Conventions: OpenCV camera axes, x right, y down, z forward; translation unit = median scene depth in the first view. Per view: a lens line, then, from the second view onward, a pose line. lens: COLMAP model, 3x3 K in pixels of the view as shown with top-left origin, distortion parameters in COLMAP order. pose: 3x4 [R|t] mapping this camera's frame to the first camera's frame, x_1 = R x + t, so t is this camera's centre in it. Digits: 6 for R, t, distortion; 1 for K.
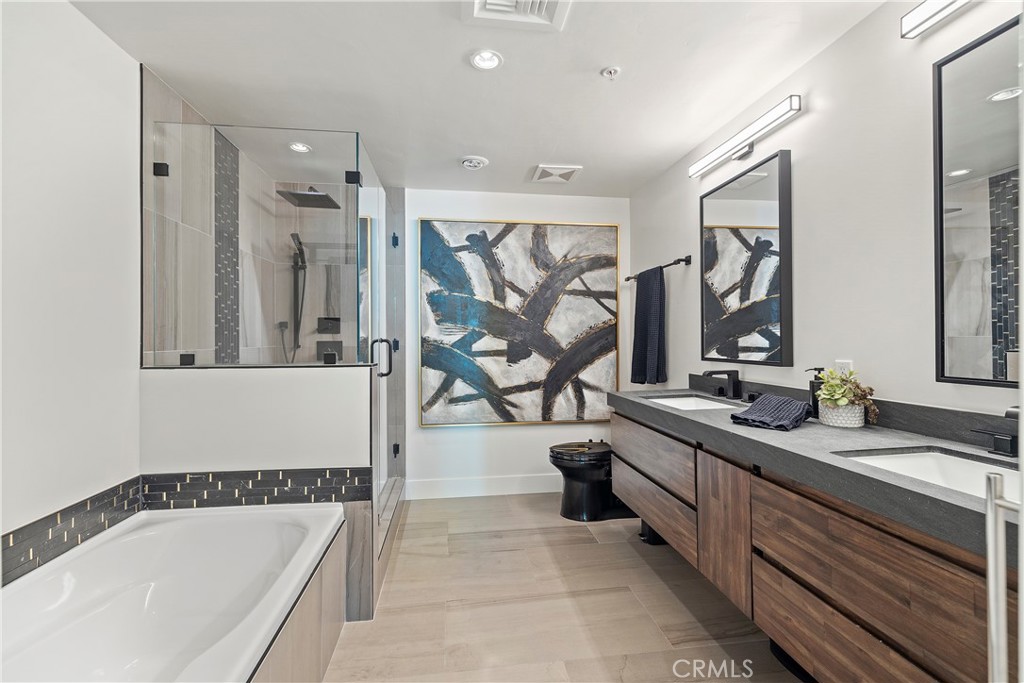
lens RADIAL K [[432.1, 0, 517.6], [0, 432.1, 337.7], [0, 0, 1]] dist [0.001793, -0.000802]
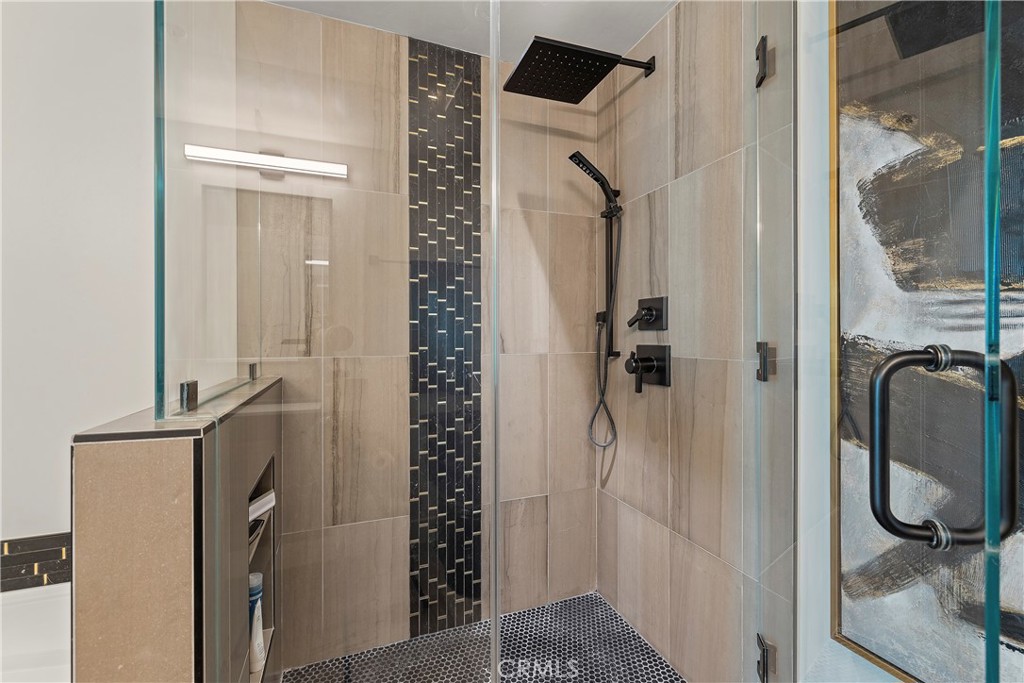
lens RADIAL K [[432.1, 0, 517.7], [0, 432.1, 338.4], [0, 0, 1]] dist [0.001793, -0.000802]
pose [[0.237211, 0.006659, -0.971435, 0.012298], [0.006356, 0.999944, 0.008407, -0.005083], [0.971437, -0.008168, 0.237156, 0.717704]]
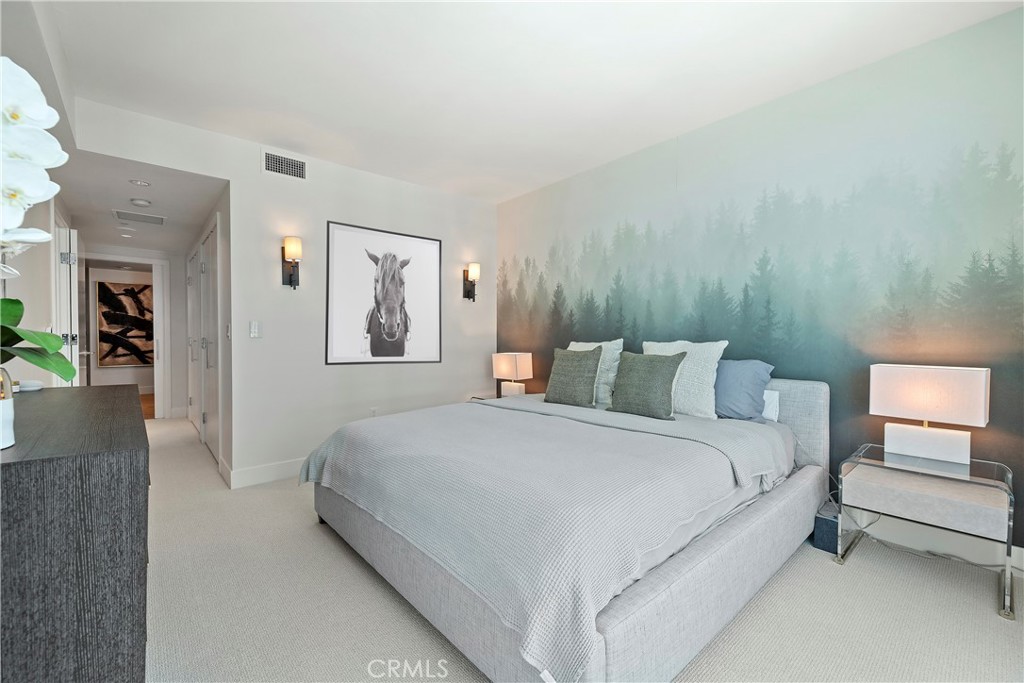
lens RADIAL K [[432.1, 0, 519.7], [0, 432.1, 335.6], [0, 0, 1]] dist [0.001793, -0.000802]
pose [[0.829014, -0.004917, 0.559207, 0.373739], [-0.001817, 0.999932, 0.011486, -0.003639], [-0.559225, -0.010538, 0.828949, -2.310765]]
